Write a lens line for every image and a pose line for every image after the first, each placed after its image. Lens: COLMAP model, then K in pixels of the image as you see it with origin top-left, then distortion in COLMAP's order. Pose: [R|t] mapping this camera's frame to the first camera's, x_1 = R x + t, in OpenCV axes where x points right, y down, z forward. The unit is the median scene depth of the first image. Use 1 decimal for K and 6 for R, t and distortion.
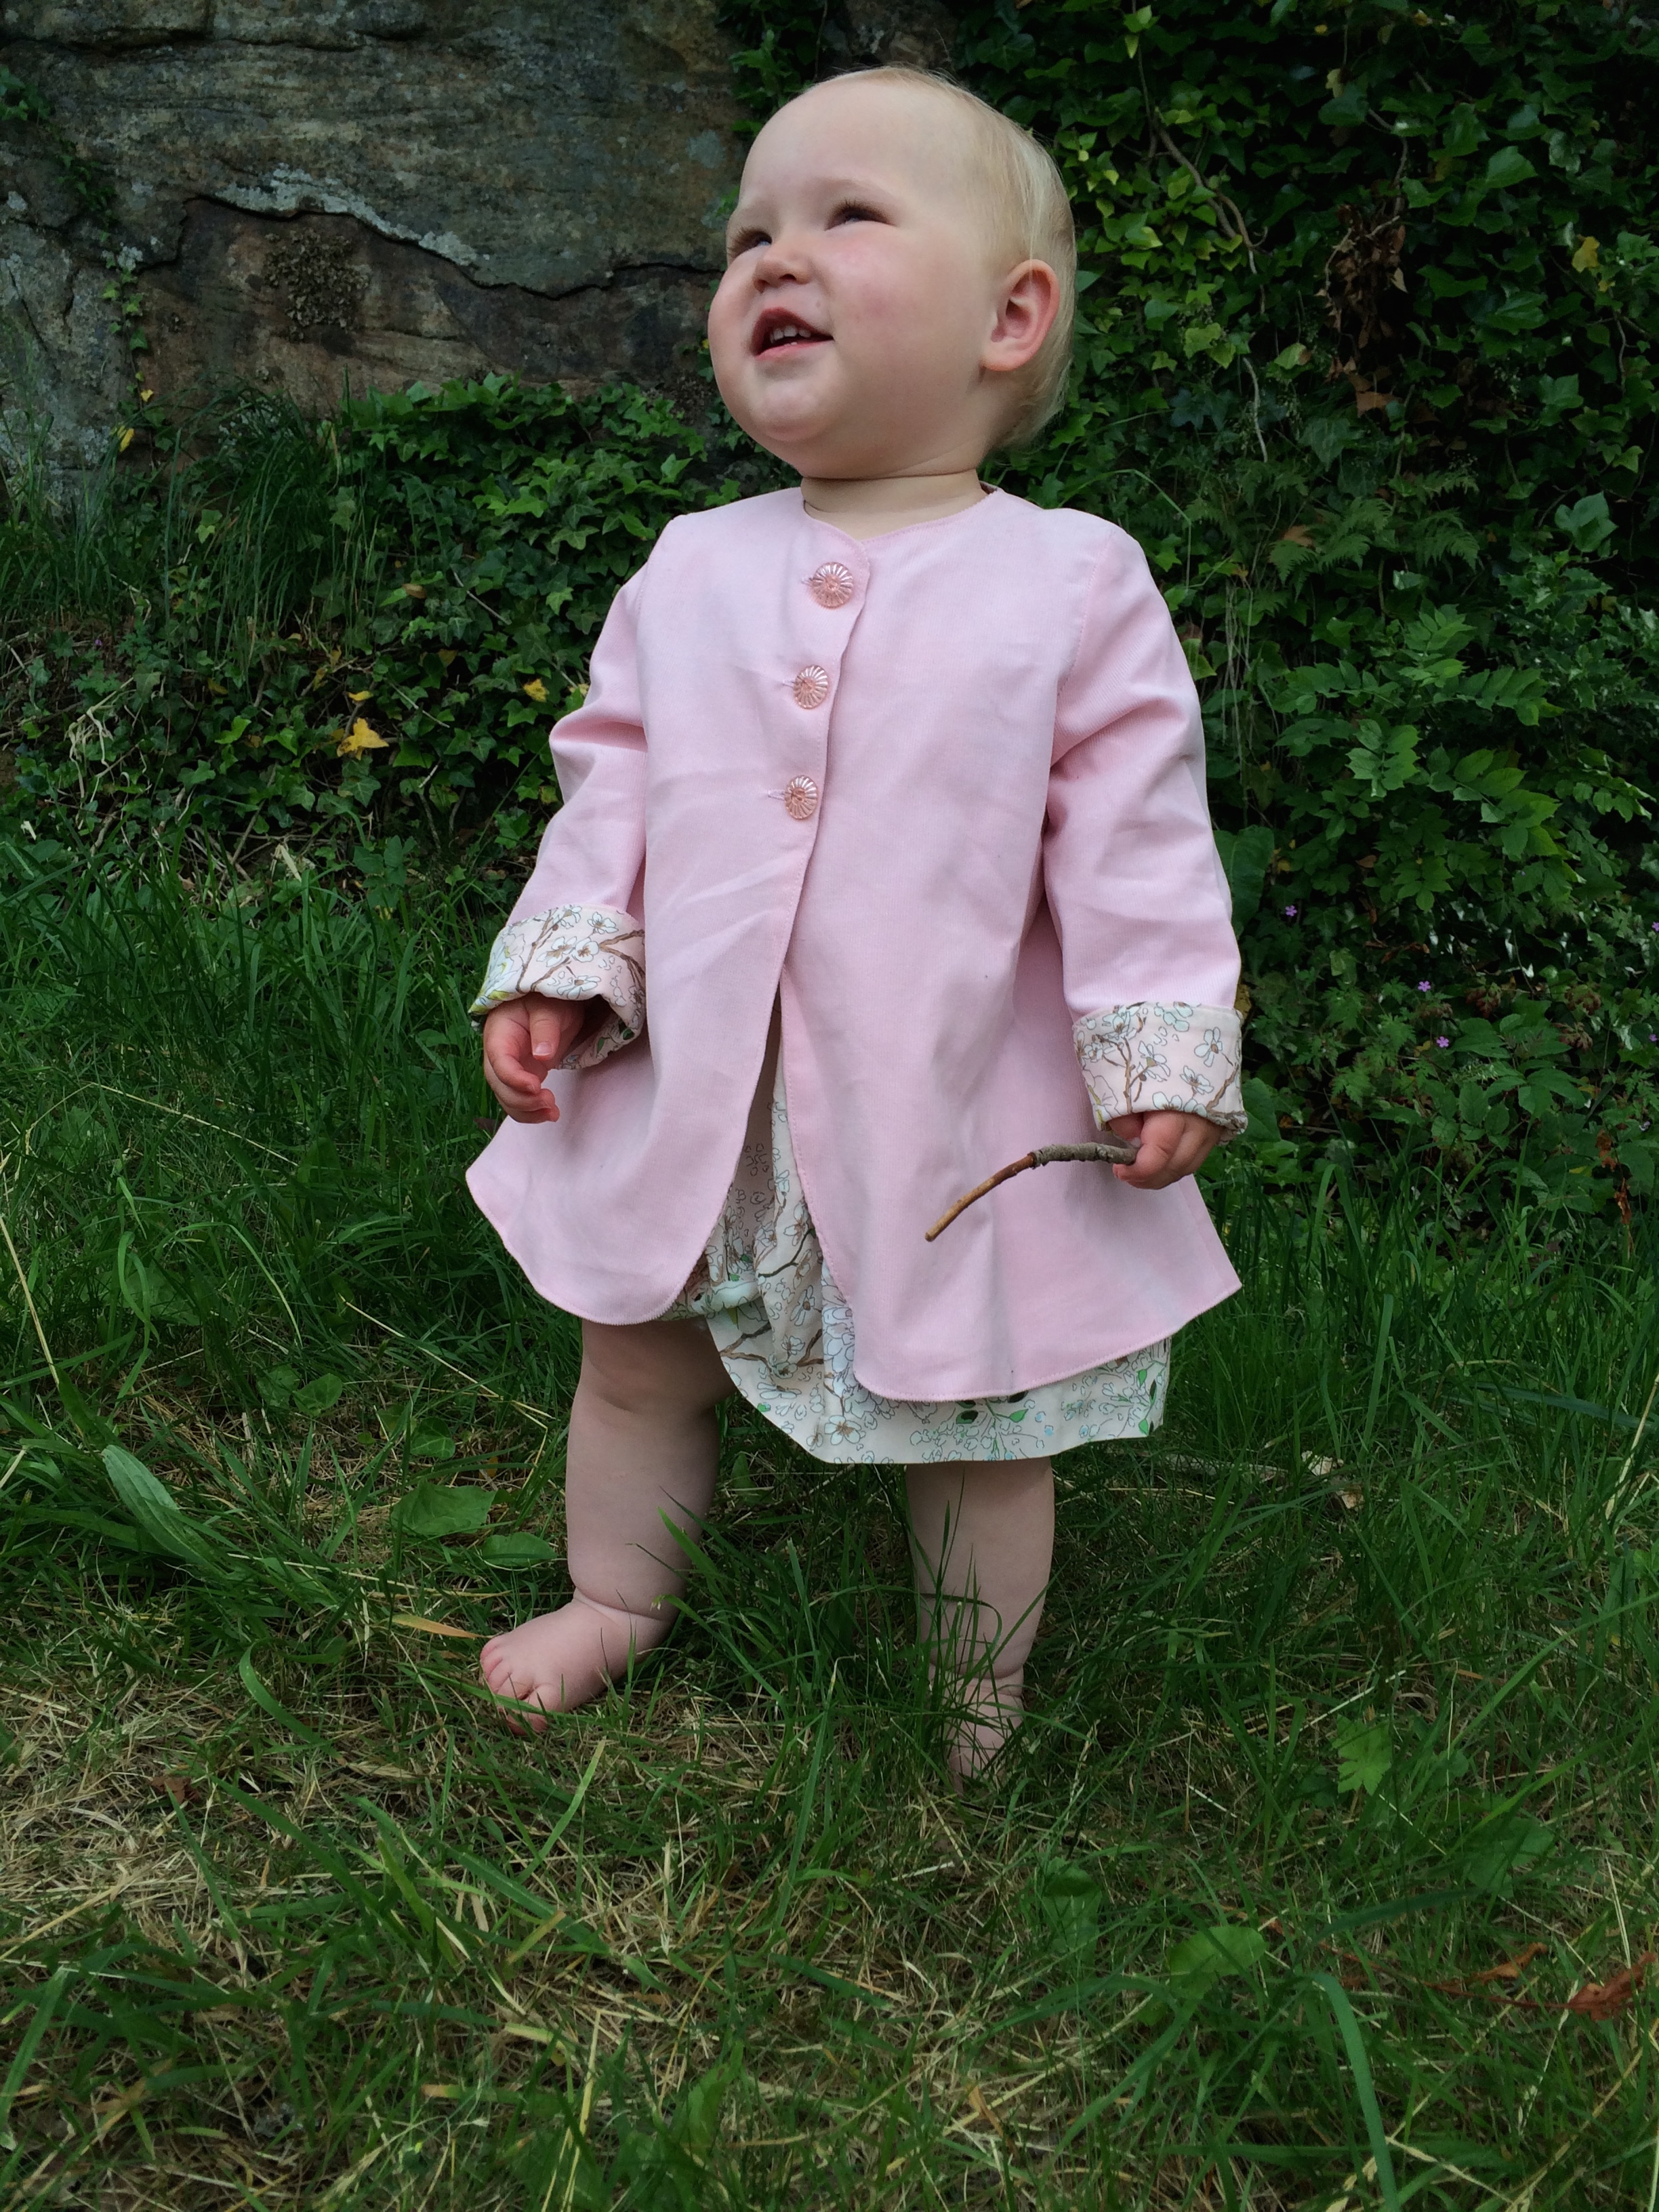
lens RADIAL K [[1847.8, 0, 888.7], [0, 1847.8, 1115.2], [0, 0, 1]] dist [0.080033, -0.113355]
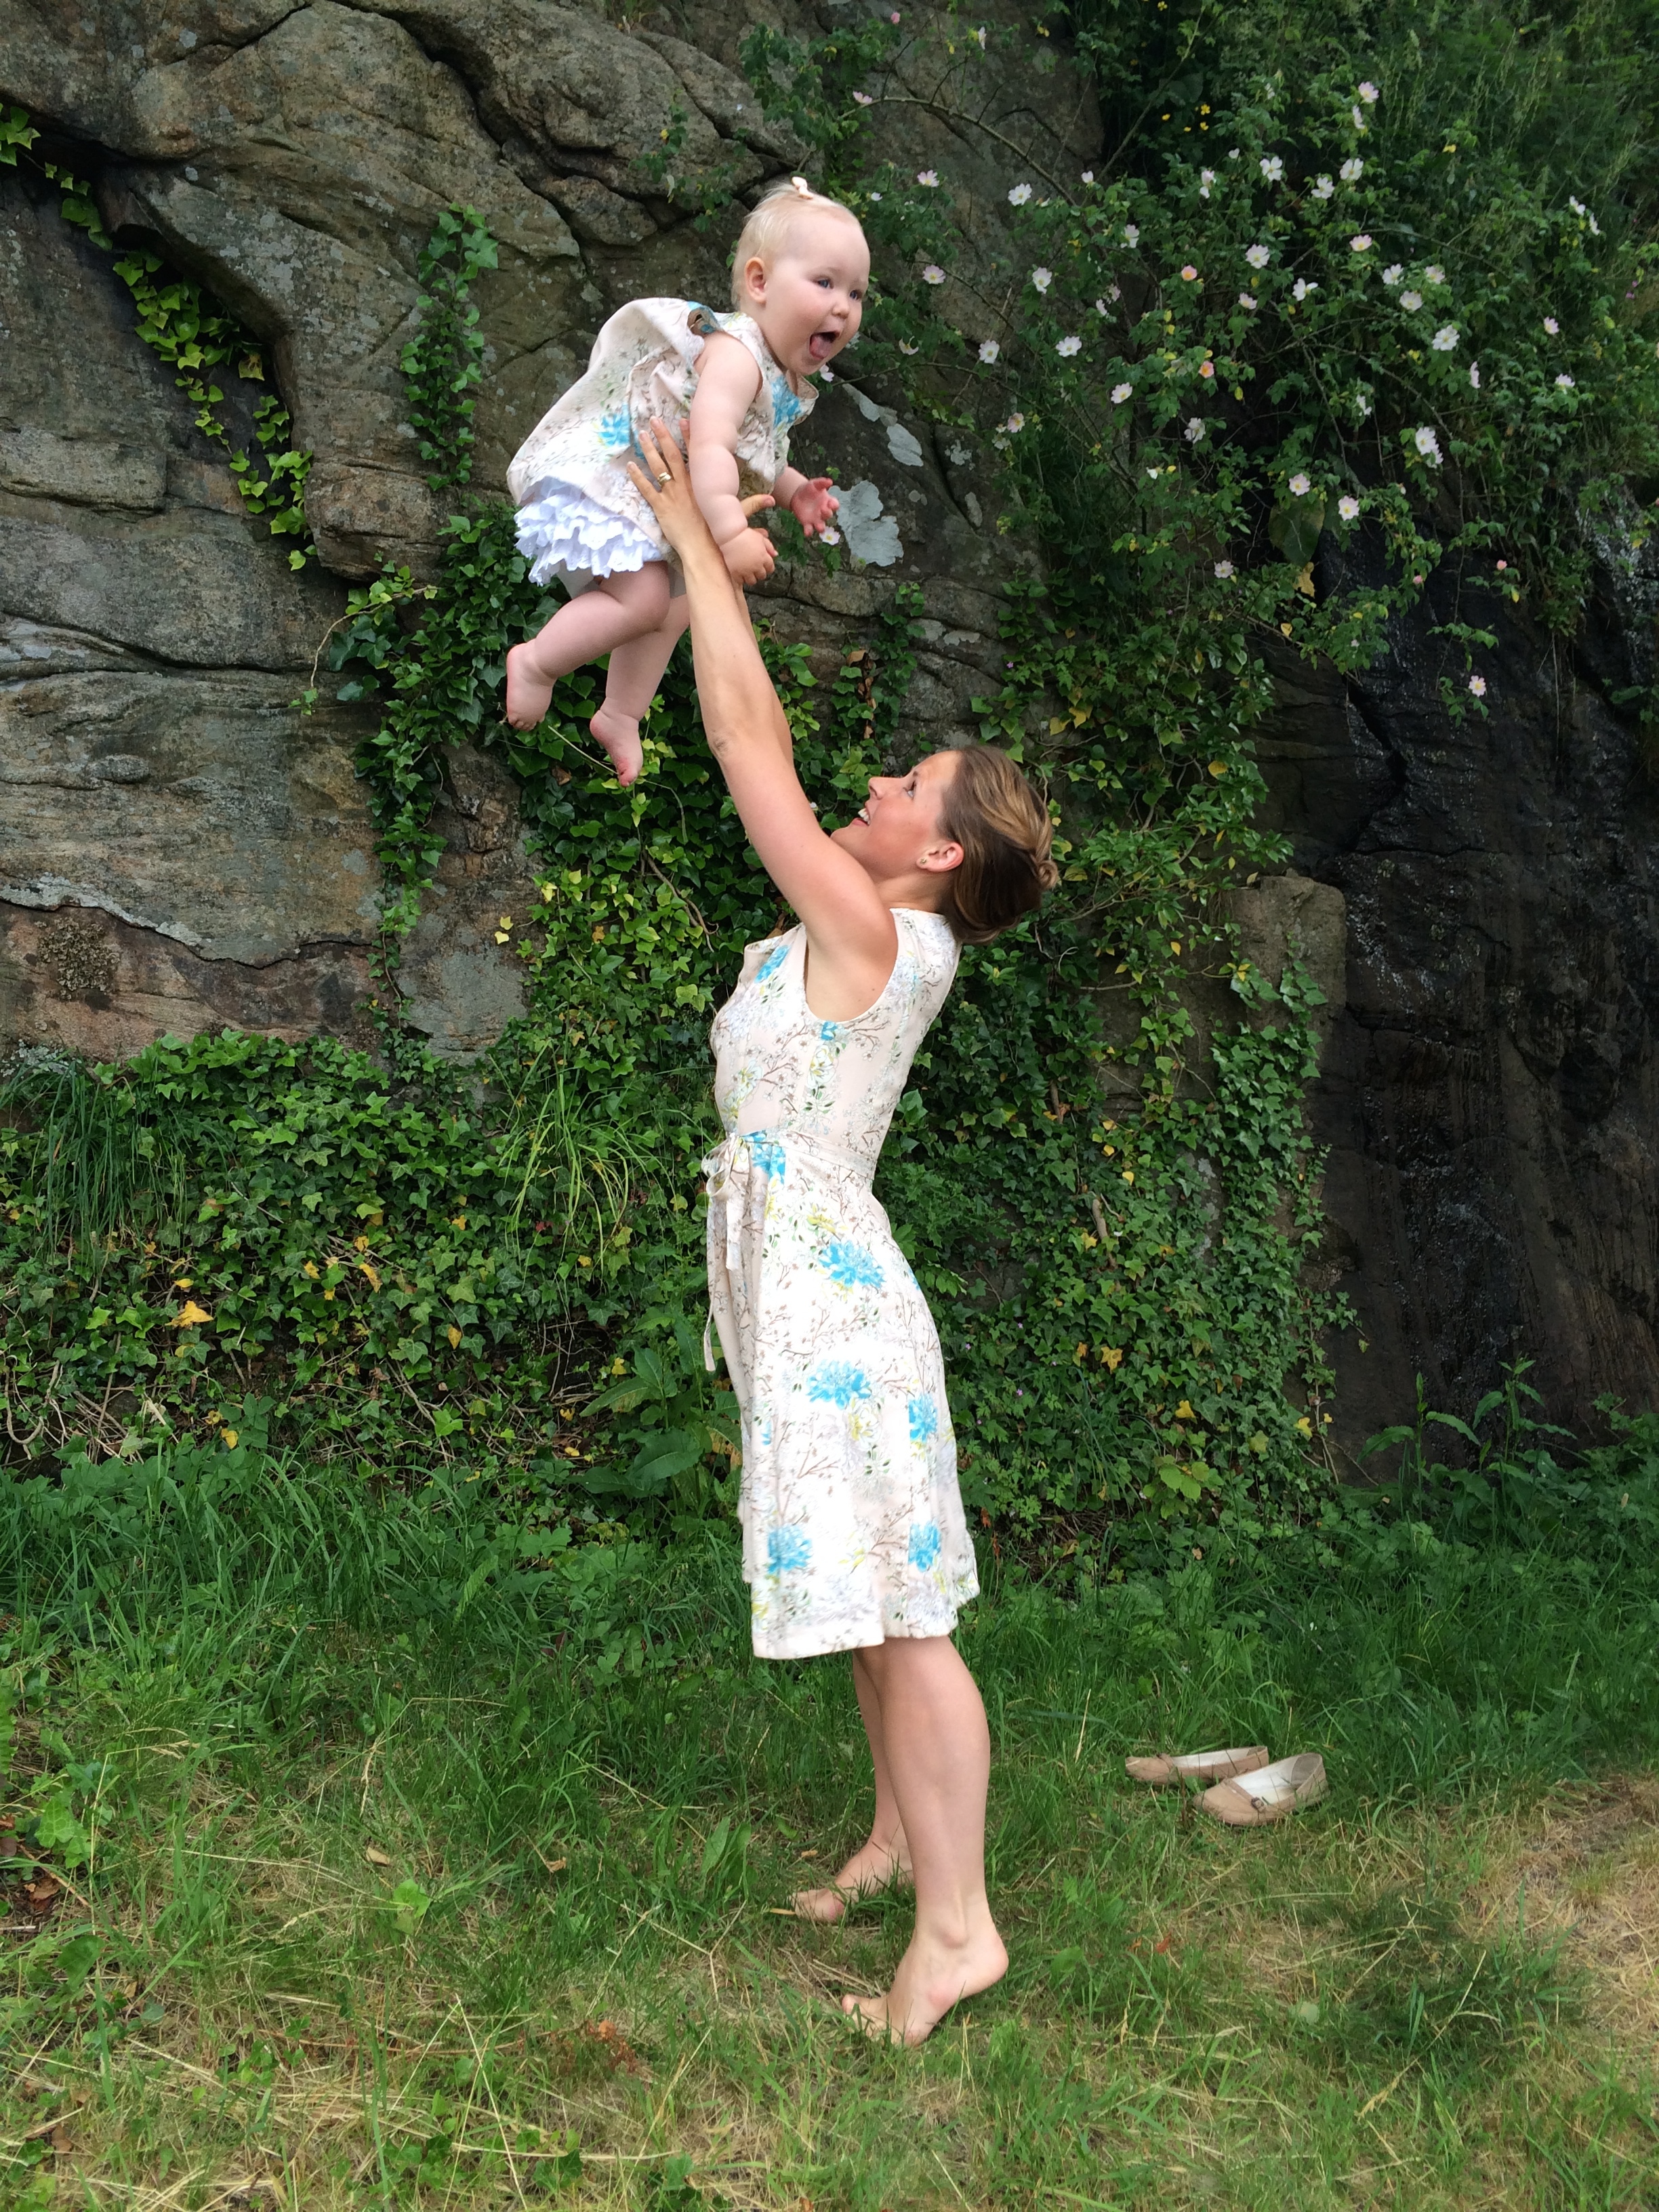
lens RADIAL K [[1847.8, 0, 845.1], [0, 1847.8, 1077.7], [0, 0, 1]] dist [0.080033, -0.113355]
pose [[0.907285, -0.040042, 0.418606, -0.379033], [0.065152, 0.996821, -0.045857, -0.257553], [-0.415439, 0.068879, 0.907010, -0.504124]]
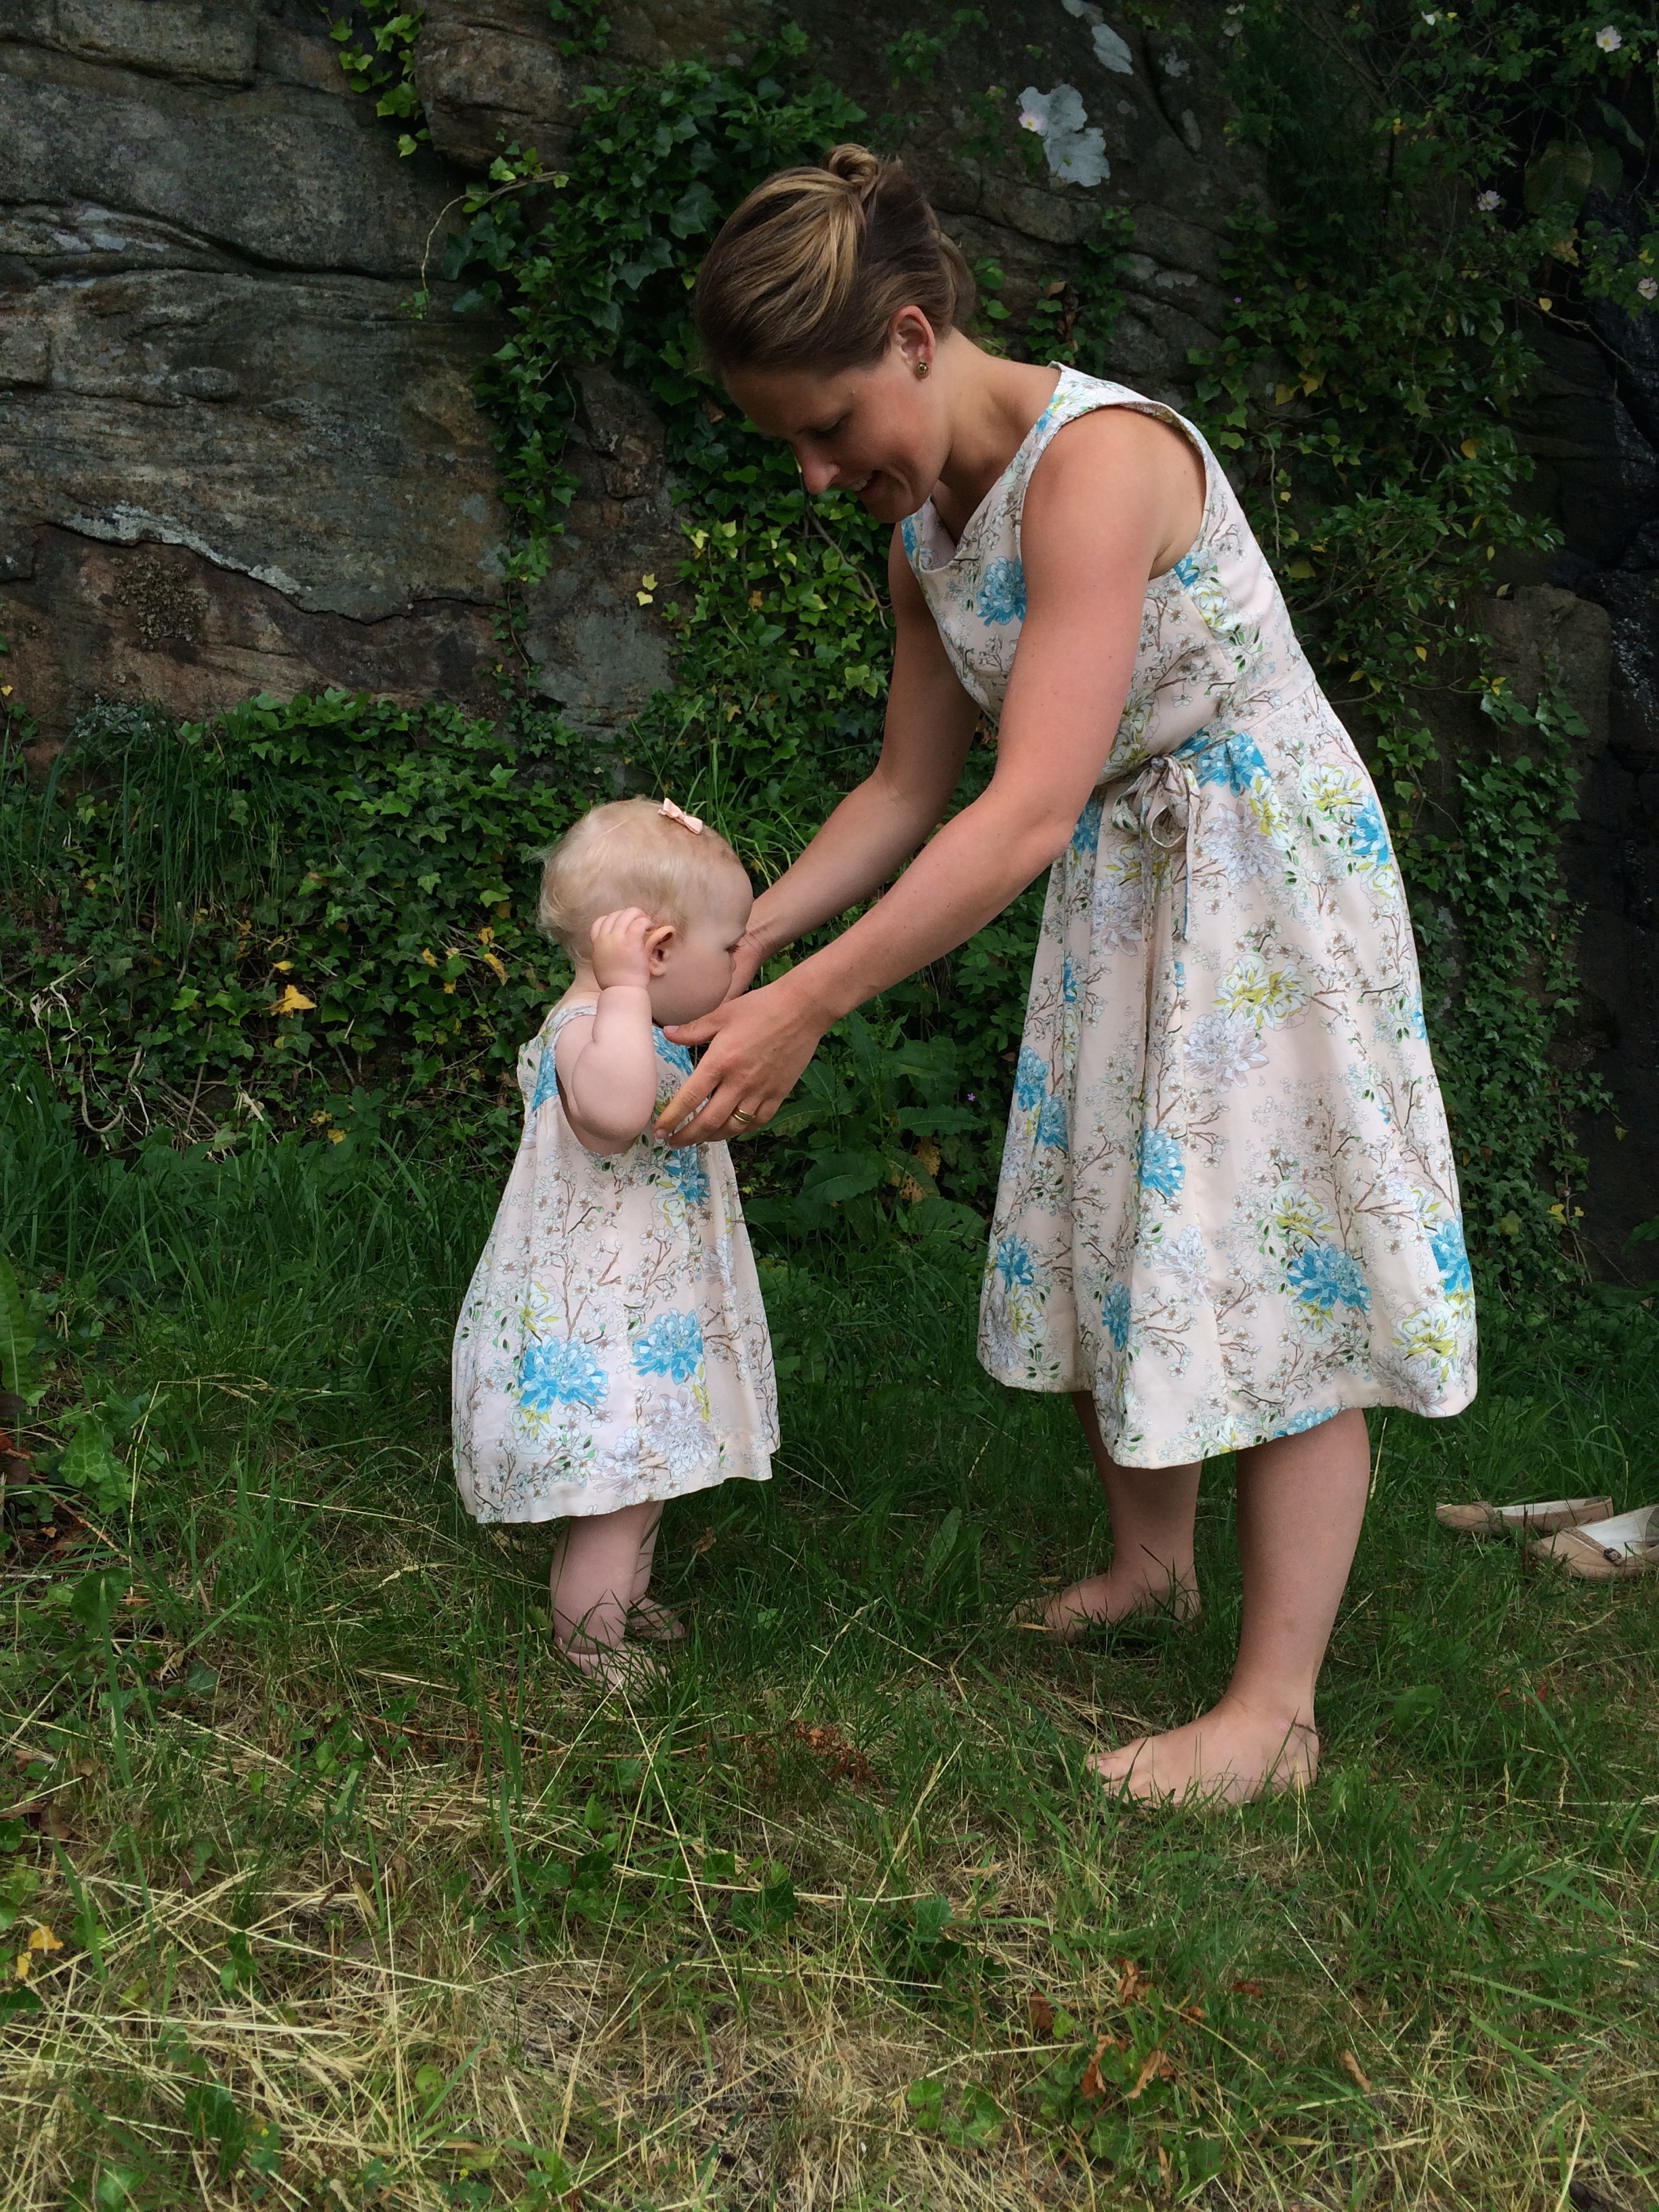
lens RADIAL K [[1847.8, 0, 842.3], [0, 1847.8, 1088.0], [0, 0, 1]] dist [0.080033, -0.113355]
pose [[0.933589, -0.054098, 0.354237, -0.344228], [0.056826, 0.998380, 0.002705, -0.112342], [-0.353810, 0.017604, 0.935152, -0.278060]]
